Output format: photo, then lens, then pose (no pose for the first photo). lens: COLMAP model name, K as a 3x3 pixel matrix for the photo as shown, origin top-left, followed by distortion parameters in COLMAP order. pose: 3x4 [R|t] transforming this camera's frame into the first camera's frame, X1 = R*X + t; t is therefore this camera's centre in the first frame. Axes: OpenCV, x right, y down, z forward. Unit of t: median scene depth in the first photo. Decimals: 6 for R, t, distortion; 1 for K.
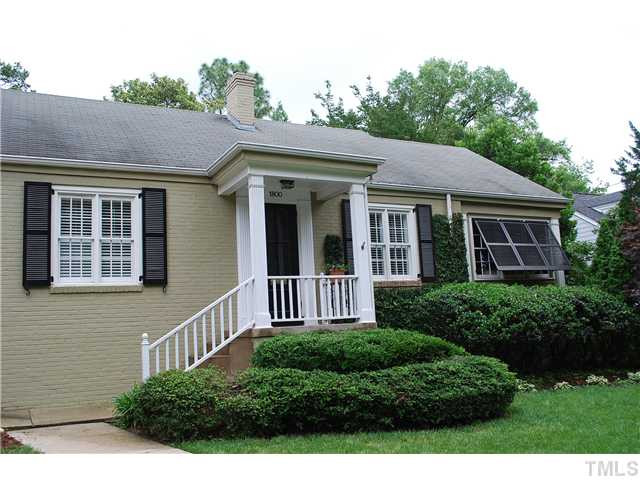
lens RADIAL K [[584.5, 0, 309.2], [0, 584.5, 241.0], [0, 0, 1]] dist [-0.053771, 0.004184]
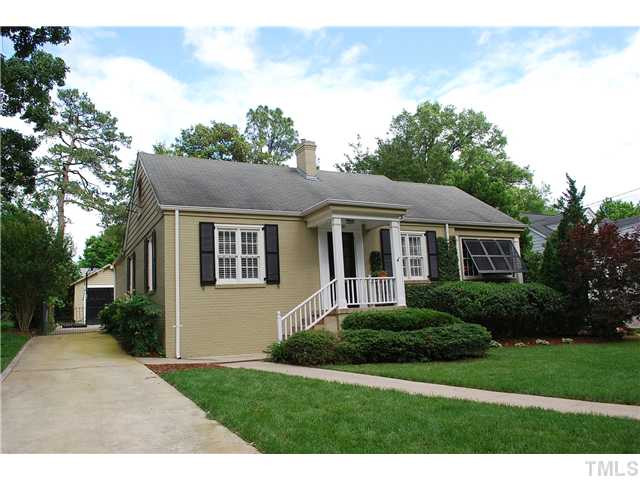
lens RADIAL K [[515.8, 0, 320.0], [0, 515.8, 240.0], [0, 0, 1]] dist [-0.054317, -0.002261]
pose [[0.999821, -0.001055, 0.018866, -0.130535], [0.001166, 0.999982, -0.005867, -0.031283], [-0.018860, 0.005888, 0.999805, -0.378327]]
